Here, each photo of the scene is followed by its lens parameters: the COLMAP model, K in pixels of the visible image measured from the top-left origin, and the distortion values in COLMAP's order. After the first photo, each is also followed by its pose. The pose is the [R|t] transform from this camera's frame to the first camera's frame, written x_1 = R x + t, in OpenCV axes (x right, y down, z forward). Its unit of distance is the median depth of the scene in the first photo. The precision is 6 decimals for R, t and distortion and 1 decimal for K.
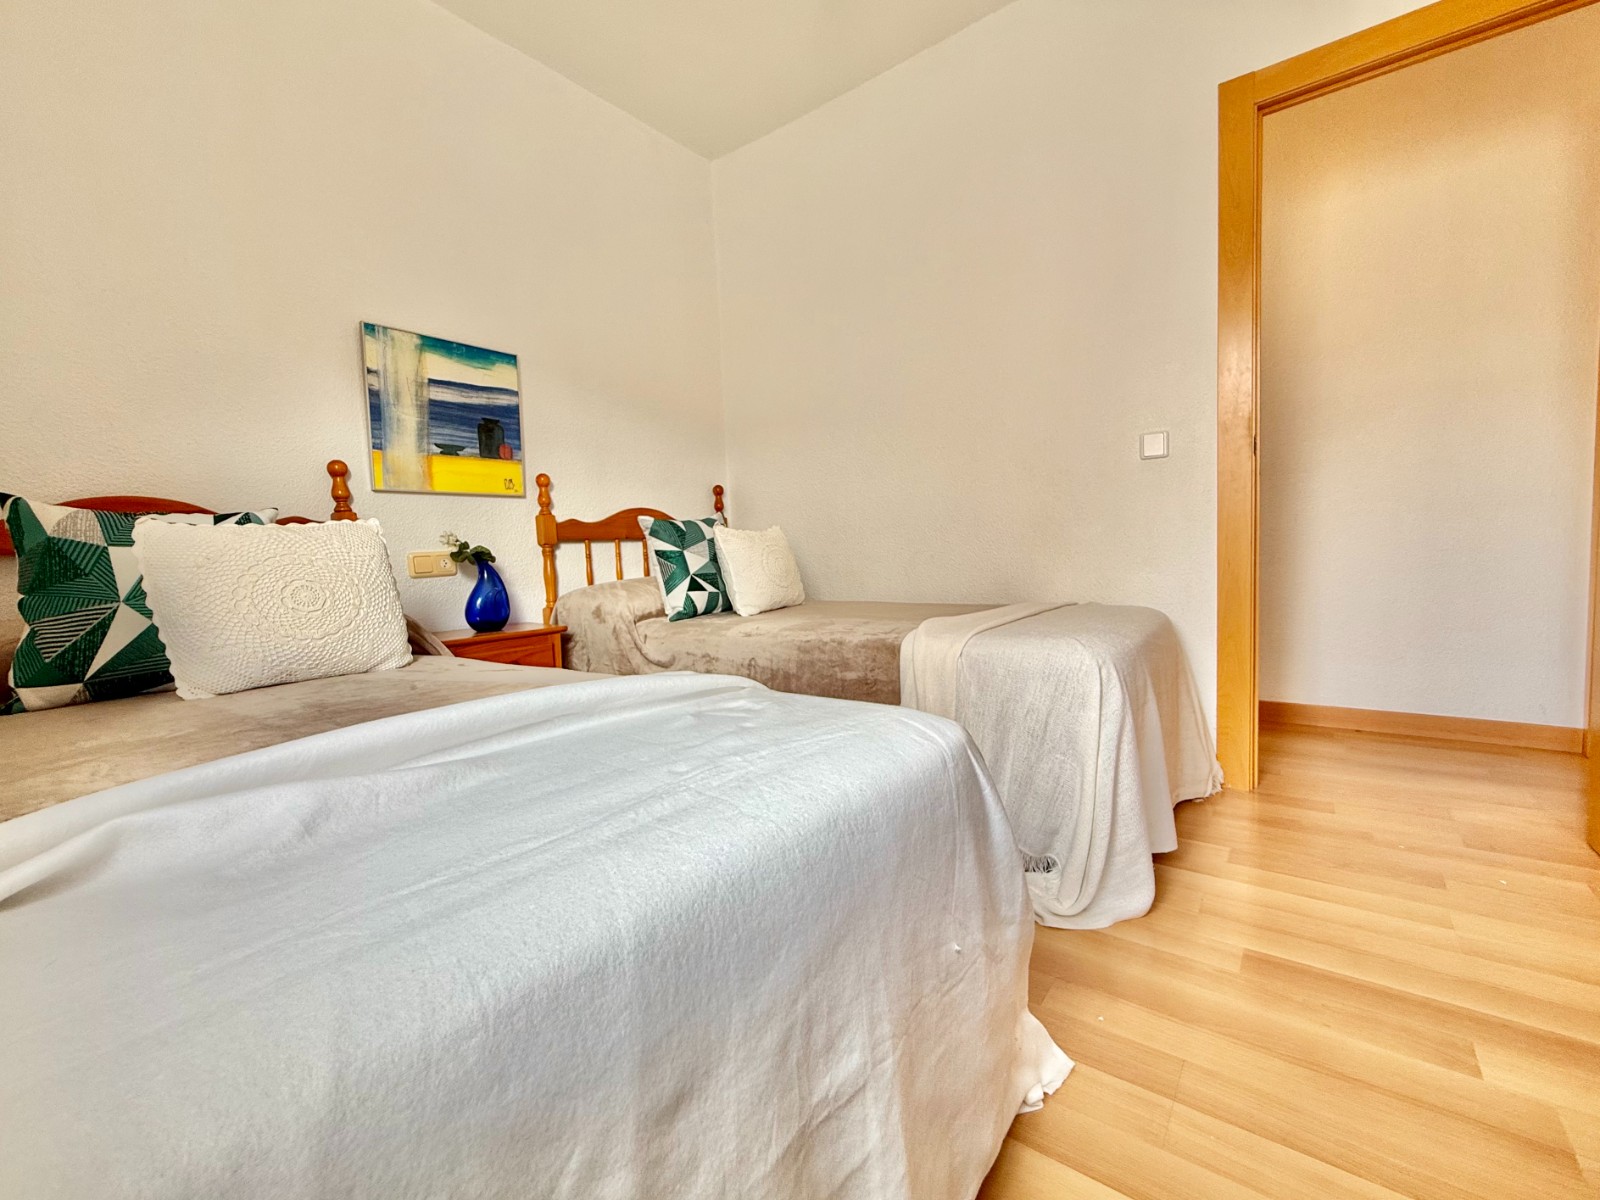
lens RADIAL K [[638.1, 0, 792.8], [0, 638.1, 598.4], [0, 0, 1]] dist [-0.000016, -0.000074]
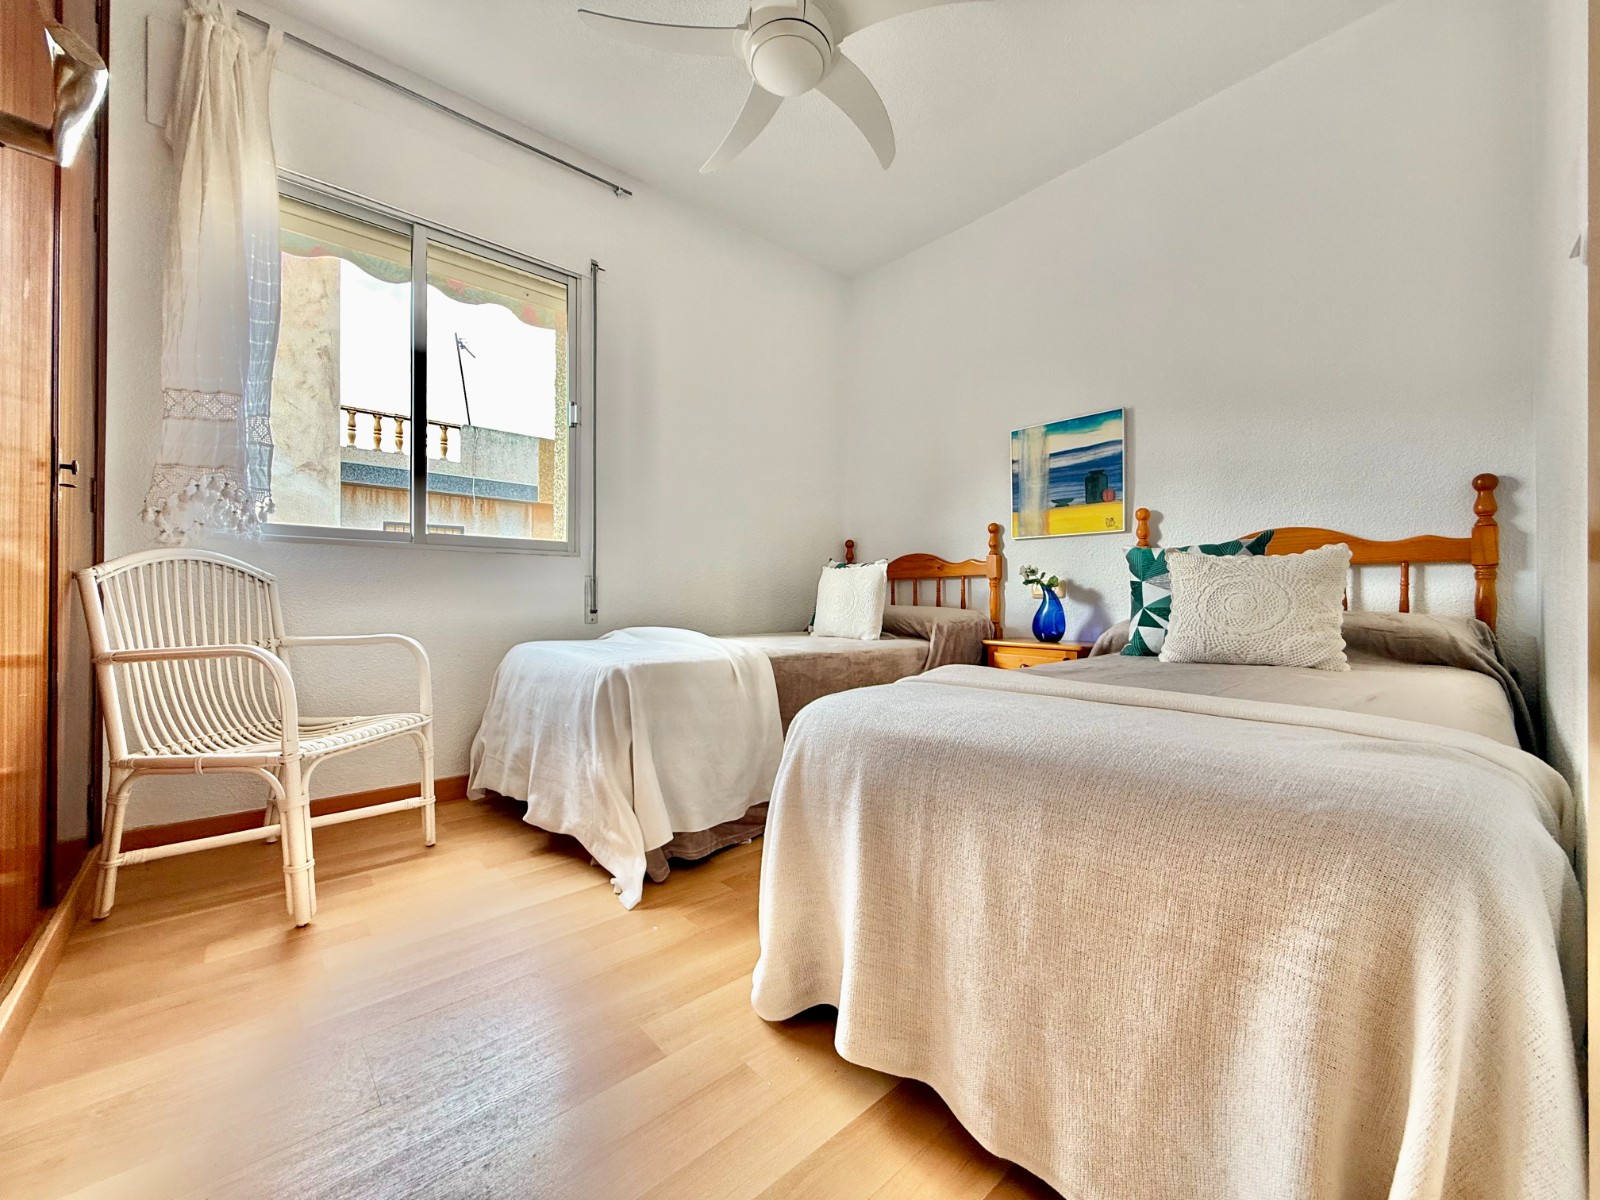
lens RADIAL K [[638.1, 0, 792.8], [0, 638.1, 598.4], [0, 0, 1]] dist [-0.000016, -0.000074]
pose [[-0.163127, 0.039789, -0.985802, 0.853521], [-0.071863, 0.996053, 0.052094, -0.065125], [0.983984, 0.079340, -0.159624, 0.677416]]
